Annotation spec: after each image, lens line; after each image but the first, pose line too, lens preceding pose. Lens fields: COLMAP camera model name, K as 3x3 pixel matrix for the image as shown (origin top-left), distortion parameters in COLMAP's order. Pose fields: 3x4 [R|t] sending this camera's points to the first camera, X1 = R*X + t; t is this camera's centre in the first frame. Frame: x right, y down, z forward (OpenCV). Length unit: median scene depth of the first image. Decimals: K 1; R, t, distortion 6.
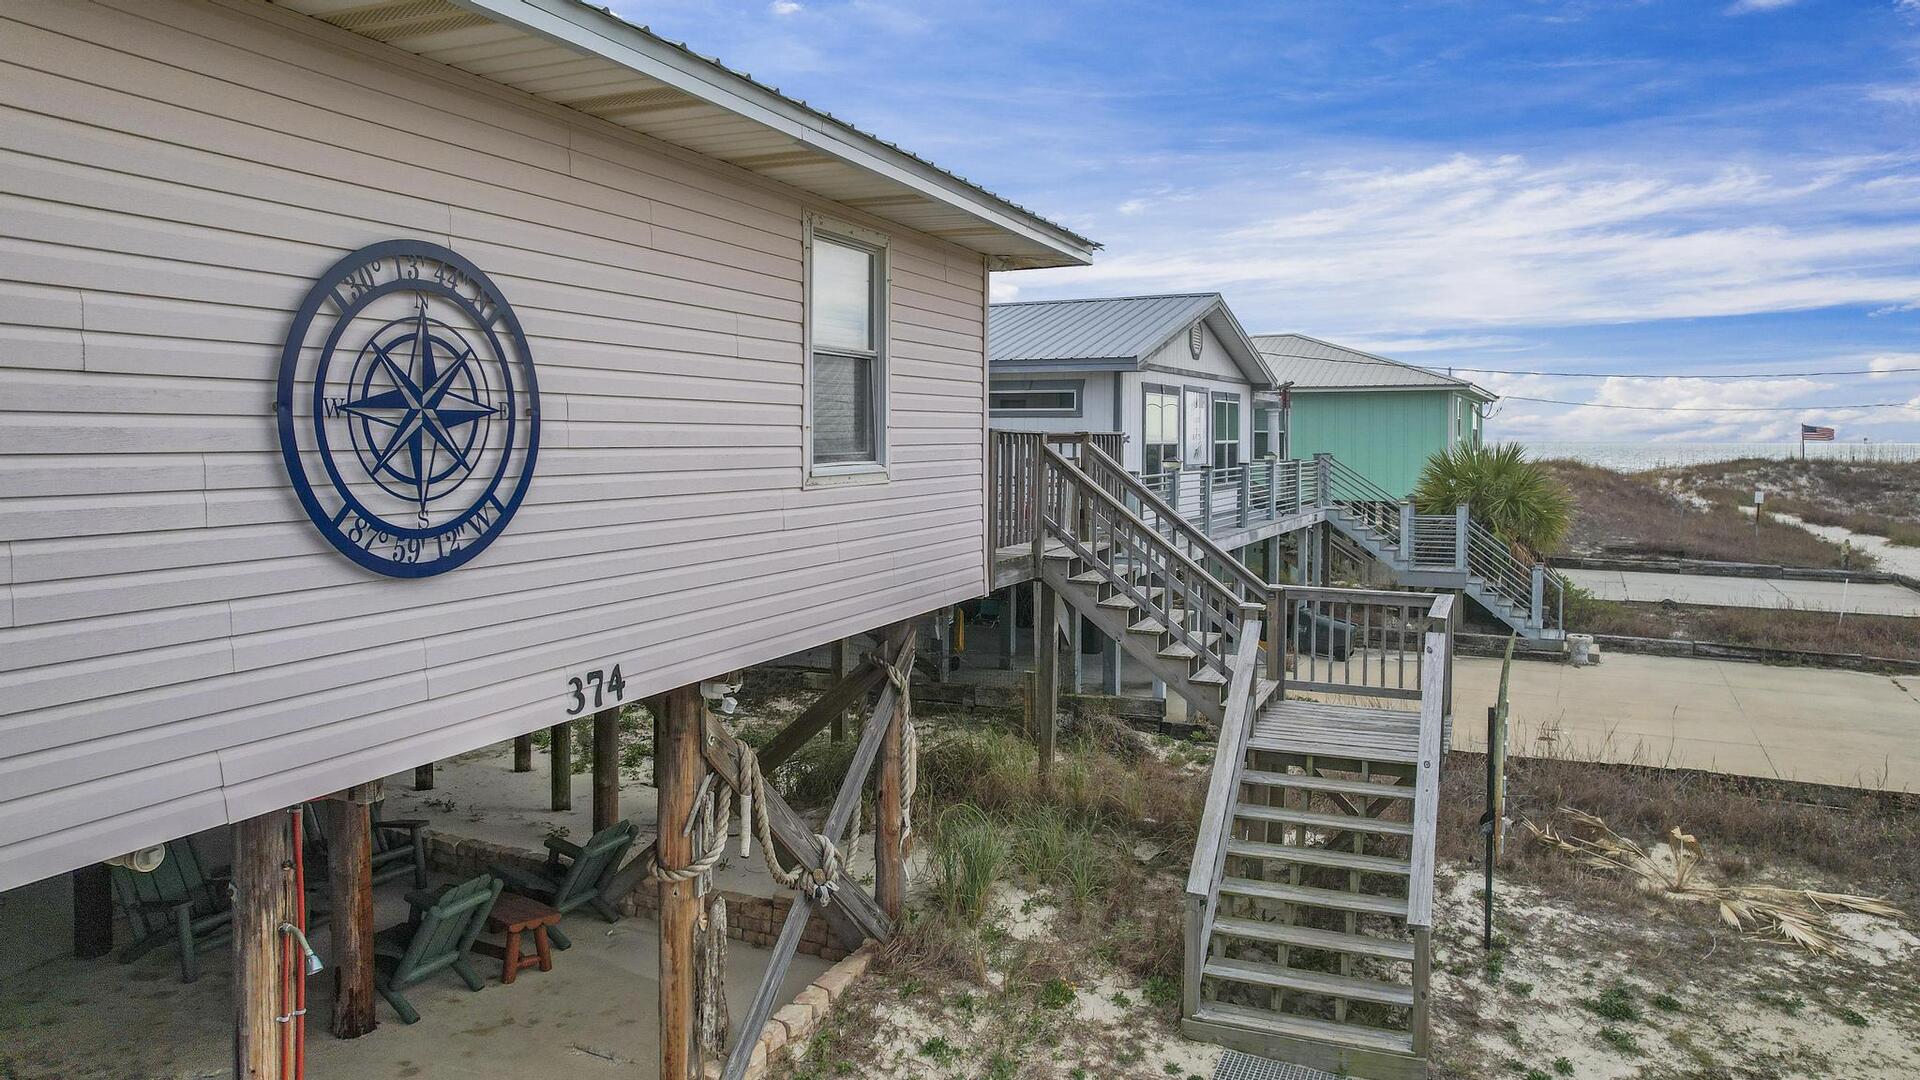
lens RADIAL K [[1265.9, 0, 958.4], [0, 1265.9, 452.3], [0, 0, 1]] dist [-0.070288, 0.057176]
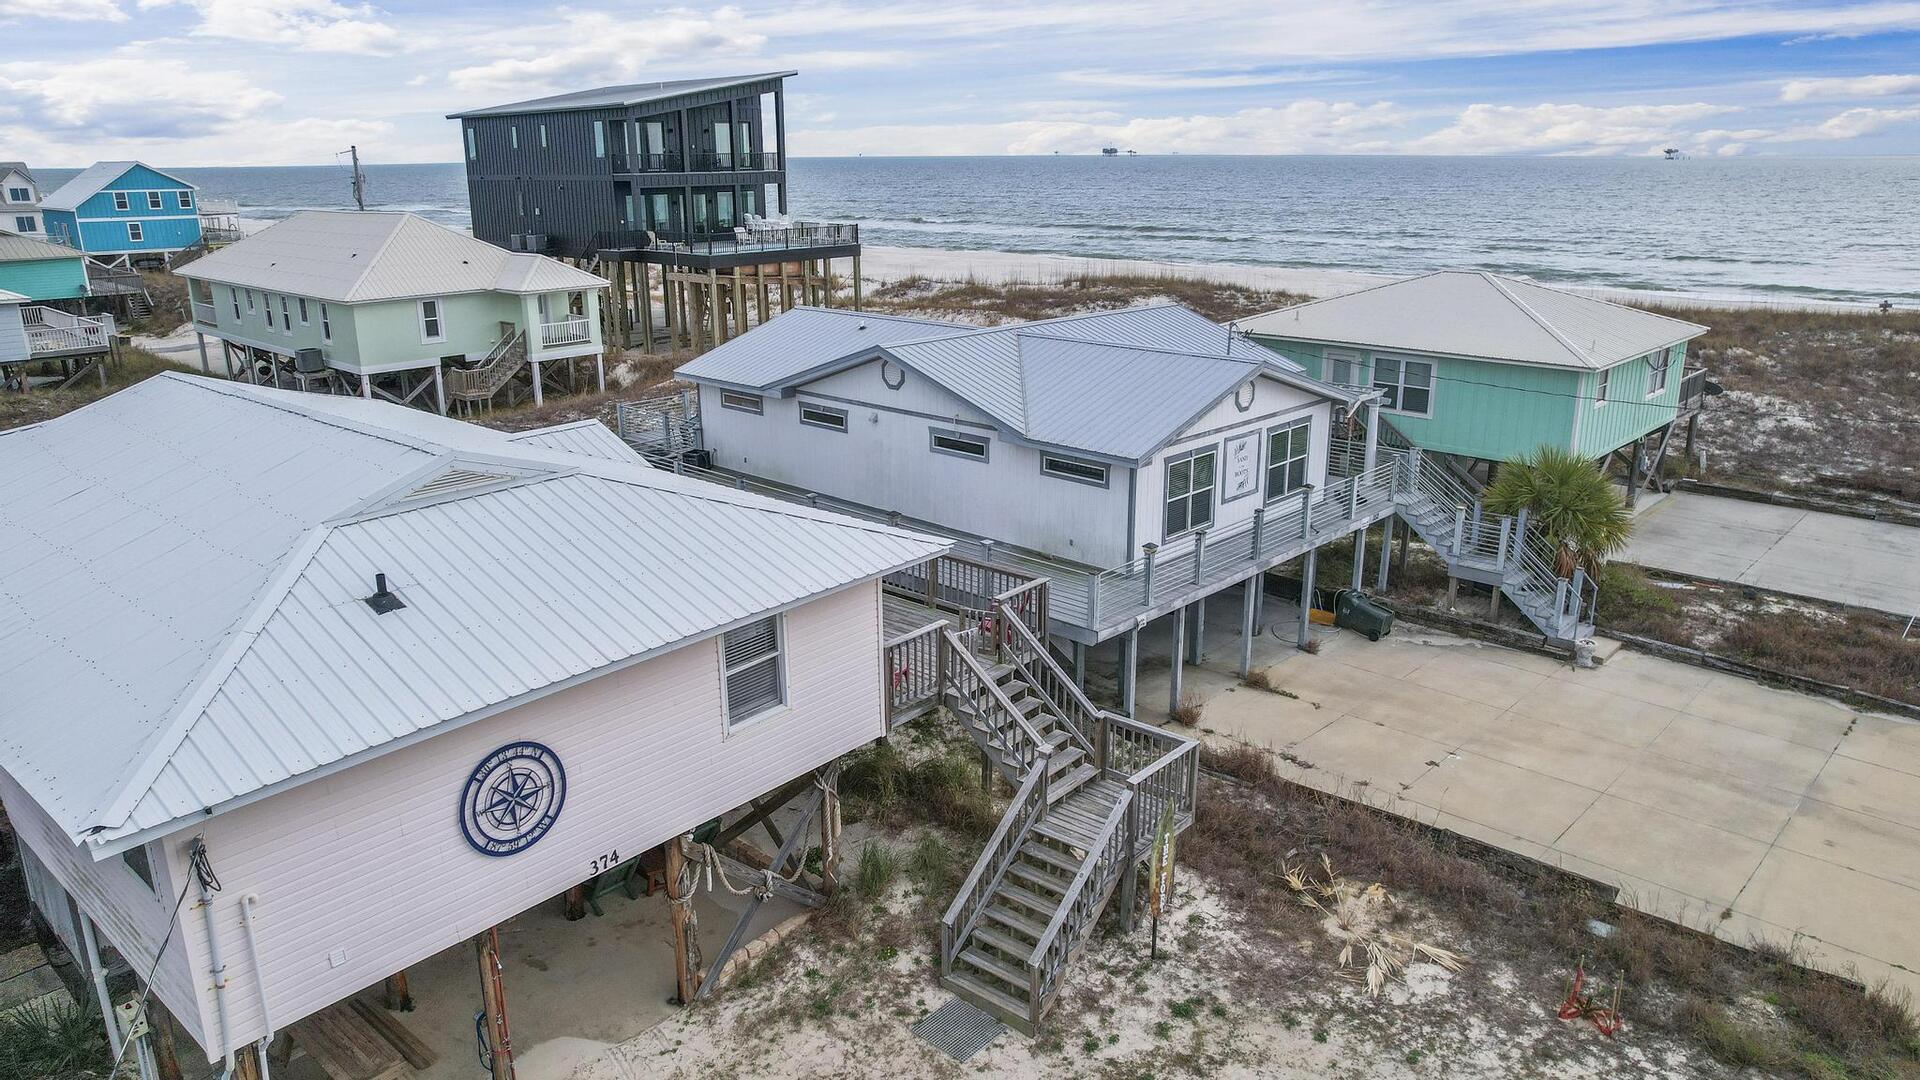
lens RADIAL K [[1279.9, 0, 960.0], [0, 1279.9, 540.0], [0, 0, 1]] dist [-0.065813, 0.045537]
pose [[0.955867, 0.080761, -0.282480, 1.094623], [0.002922, 0.958816, 0.284014, -1.188757], [0.293784, -0.272306, 0.916265, -0.984490]]
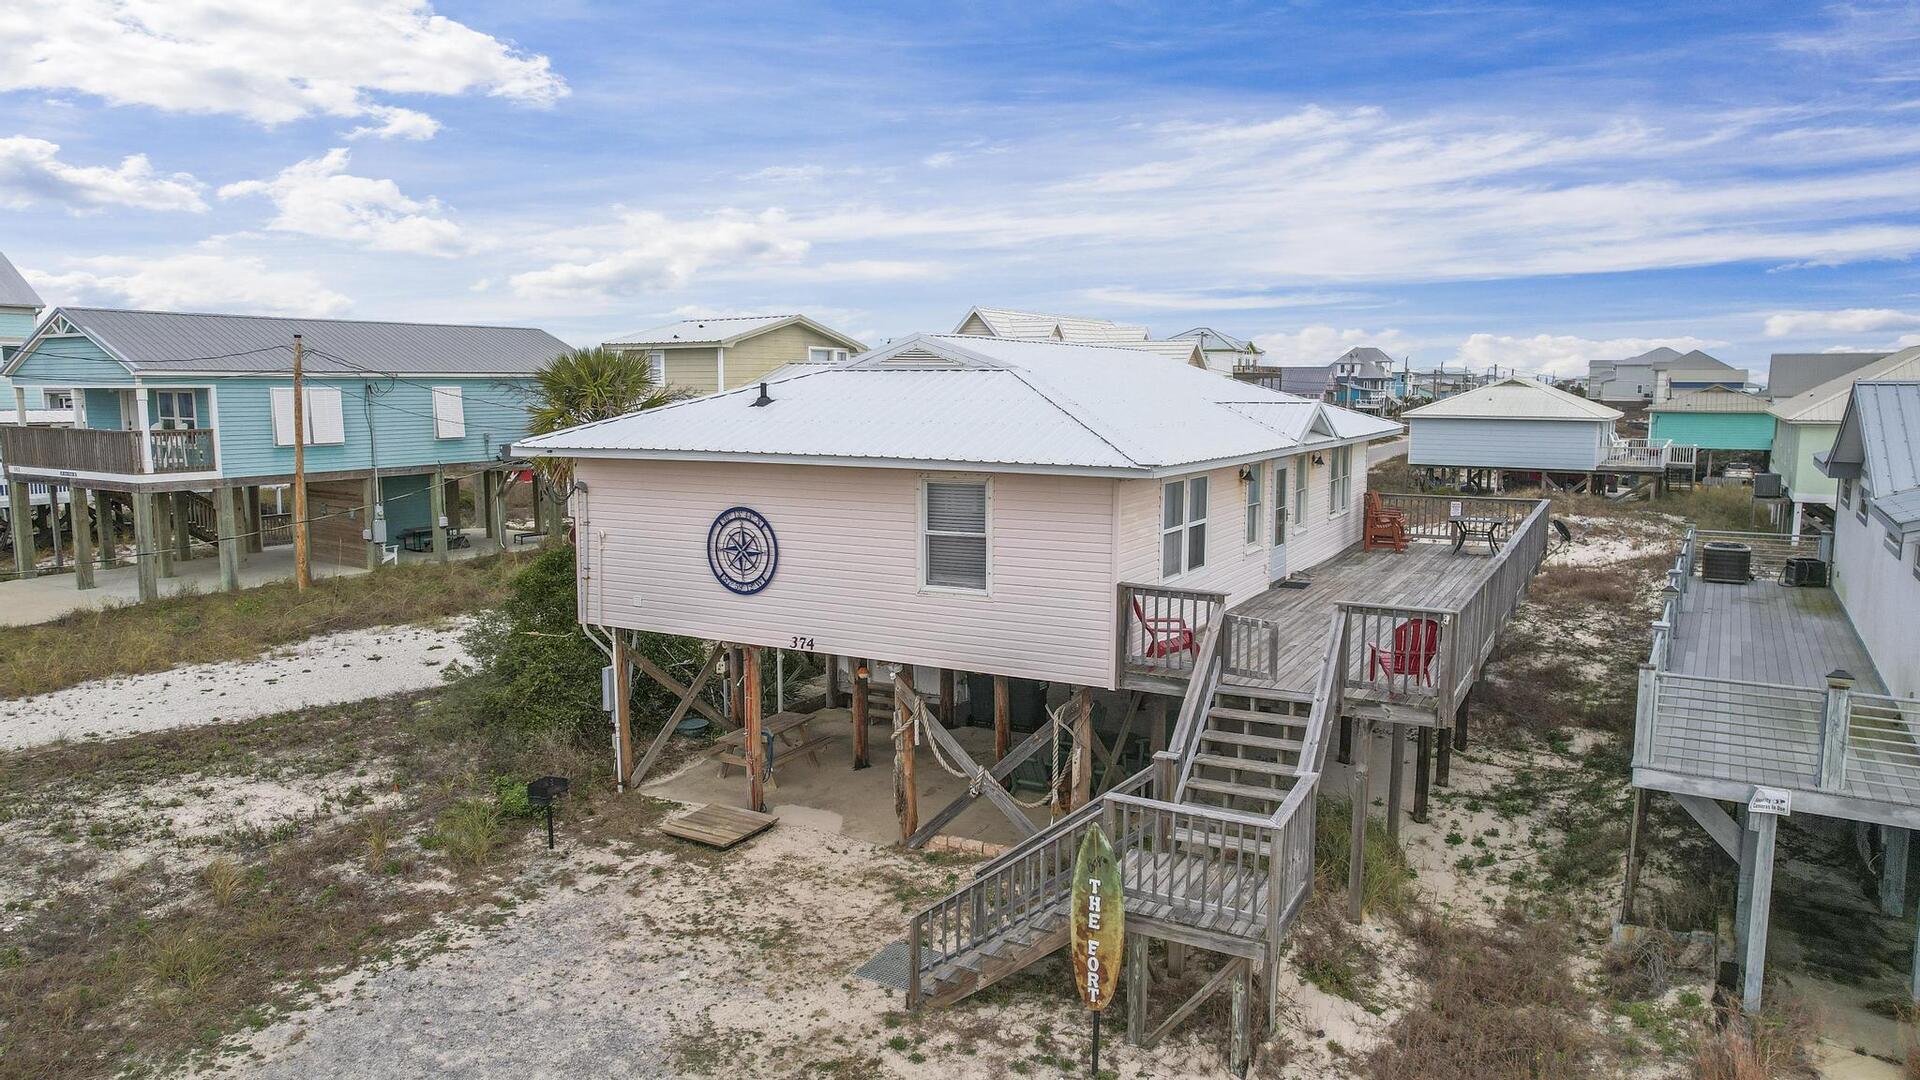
lens RADIAL K [[1252.6, 0, 960.0], [0, 1252.6, 540.0], [0, 0, 1]] dist [-0.036797, -0.000532]
pose [[-0.093765, 0.131950, -0.986812, 2.746448], [-0.007111, 0.991064, 0.133194, -0.488608], [0.995569, 0.019506, -0.091989, 1.699314]]
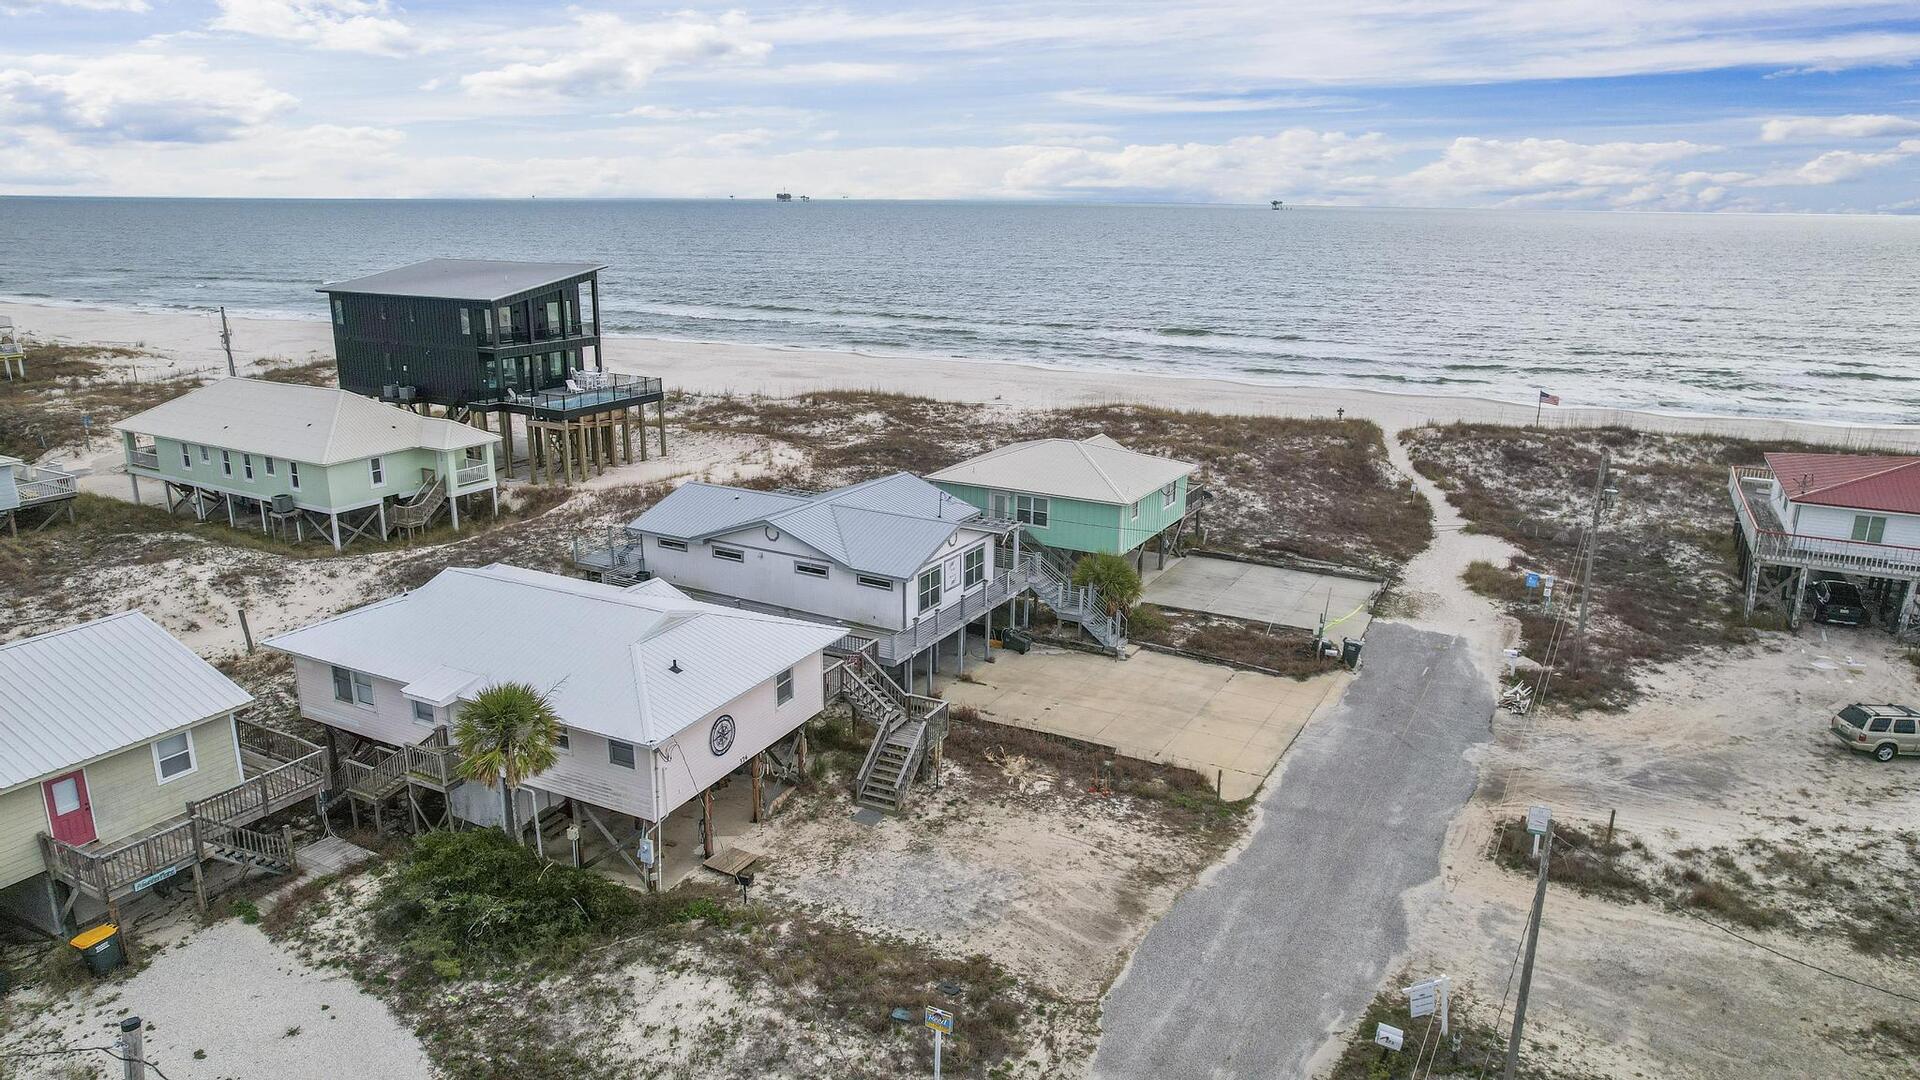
lens RADIAL K [[1232.3, 0, 965.6], [0, 1232.3, 539.9], [0, 0, 1]] dist [-0.067458, 0.055363]
pose [[0.998974, 0.023833, -0.038509, 1.183613], [-0.012946, 0.965121, 0.261482, -2.808000], [0.043397, -0.260716, 0.964440, -5.233312]]
